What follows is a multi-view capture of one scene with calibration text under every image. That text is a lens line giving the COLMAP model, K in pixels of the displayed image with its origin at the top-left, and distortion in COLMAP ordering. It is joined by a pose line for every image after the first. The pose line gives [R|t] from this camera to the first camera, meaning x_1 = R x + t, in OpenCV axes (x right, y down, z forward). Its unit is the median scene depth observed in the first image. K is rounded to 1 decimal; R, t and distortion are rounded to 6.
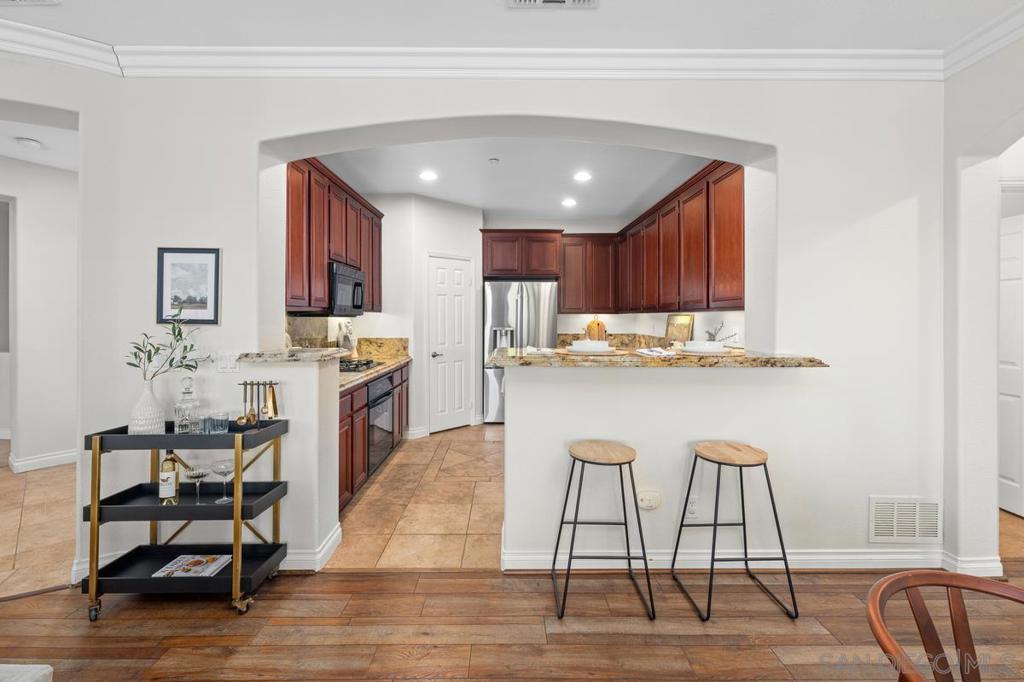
lens RADIAL K [[475.0, 0, 517.2], [0, 475.0, 319.2], [0, 0, 1]] dist [0.002561, 0.000327]
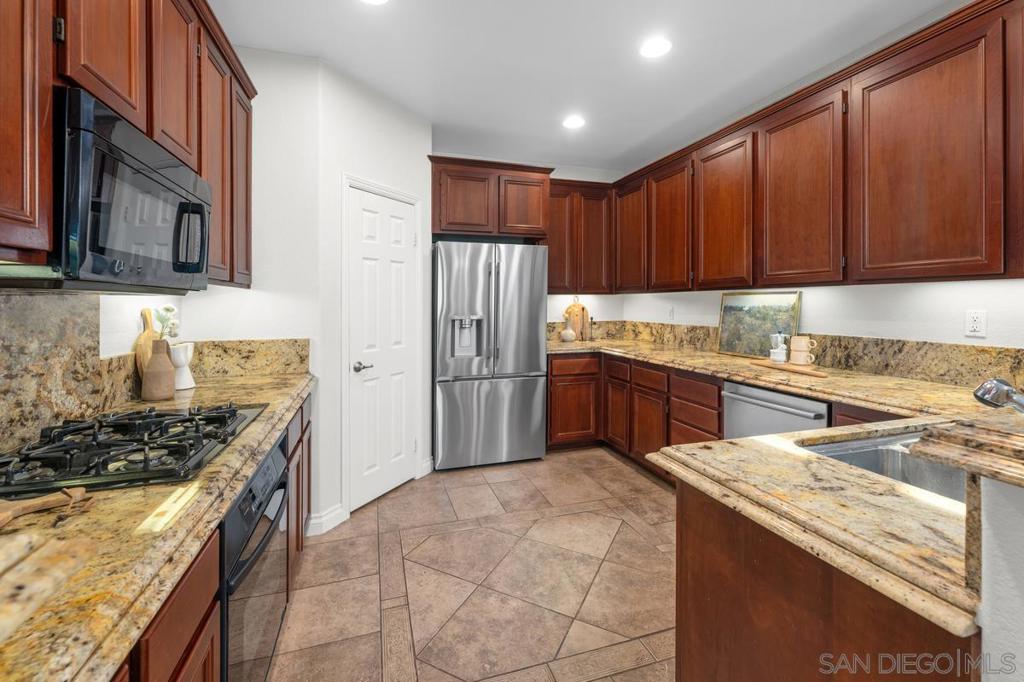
lens RADIAL K [[431.5, 0, 505.3], [0, 431.5, 299.6], [0, 0, 1]] dist [0.000455, -0.000314]
pose [[0.959981, -0.002228, 0.280056, -0.171307], [0.005197, 0.999938, -0.009859, 0.003491], [-0.280016, 0.010920, 0.959933, 0.539241]]
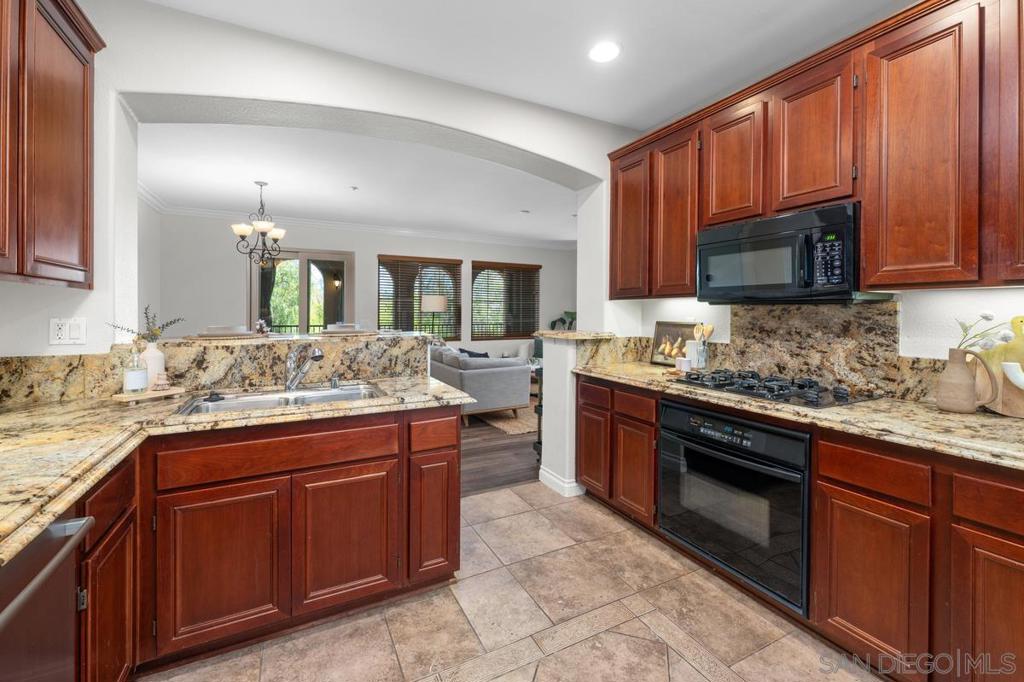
lens RADIAL K [[431.5, 0, 505.6], [0, 431.5, 316.6], [0, 0, 1]] dist [0.000455, -0.000314]
pose [[-0.909238, -0.002455, -0.416270, 0.127214], [-0.006418, 0.999946, 0.008120, 0.006716], [0.416227, 0.010055, -0.909205, 1.154175]]
